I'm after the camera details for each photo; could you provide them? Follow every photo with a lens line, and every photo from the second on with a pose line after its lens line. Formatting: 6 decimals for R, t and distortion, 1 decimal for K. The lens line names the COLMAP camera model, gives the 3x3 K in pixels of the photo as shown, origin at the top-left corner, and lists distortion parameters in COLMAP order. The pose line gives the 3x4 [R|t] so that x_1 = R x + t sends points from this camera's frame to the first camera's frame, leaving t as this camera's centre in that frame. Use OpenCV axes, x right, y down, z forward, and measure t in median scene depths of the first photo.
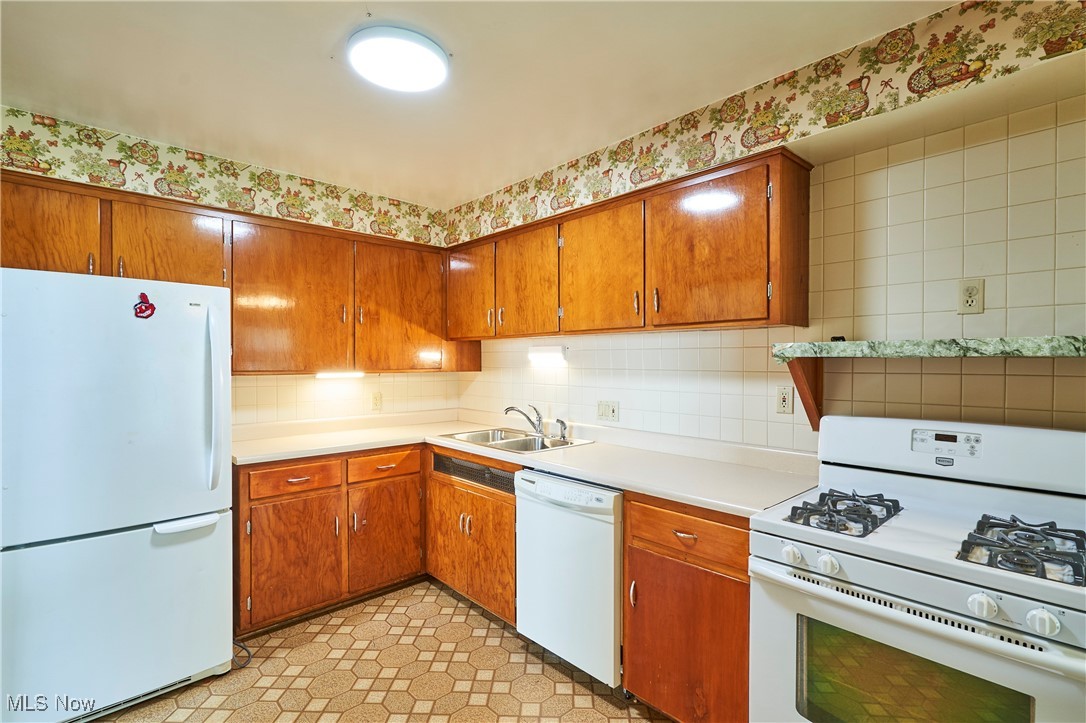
lens RADIAL K [[507.2, 0, 544.6], [0, 507.2, 367.8], [0, 0, 1]] dist [0.004427, -0.000662]
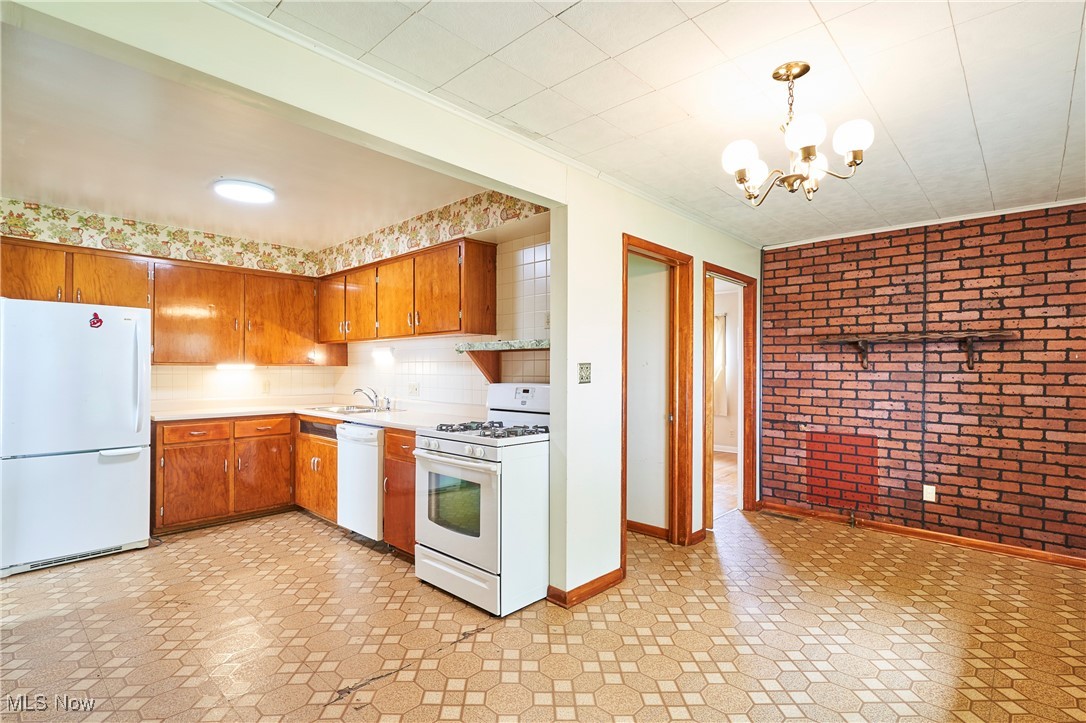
lens RADIAL K [[505.8, 0, 541.0], [0, 505.8, 368.1], [0, 0, 1]] dist [-0.002159, 0.000837]
pose [[0.997140, 0.002344, 0.075544, 0.428376], [-0.001137, 0.999871, -0.016011, 0.048766], [-0.075572, 0.015879, 0.997014, -0.594178]]
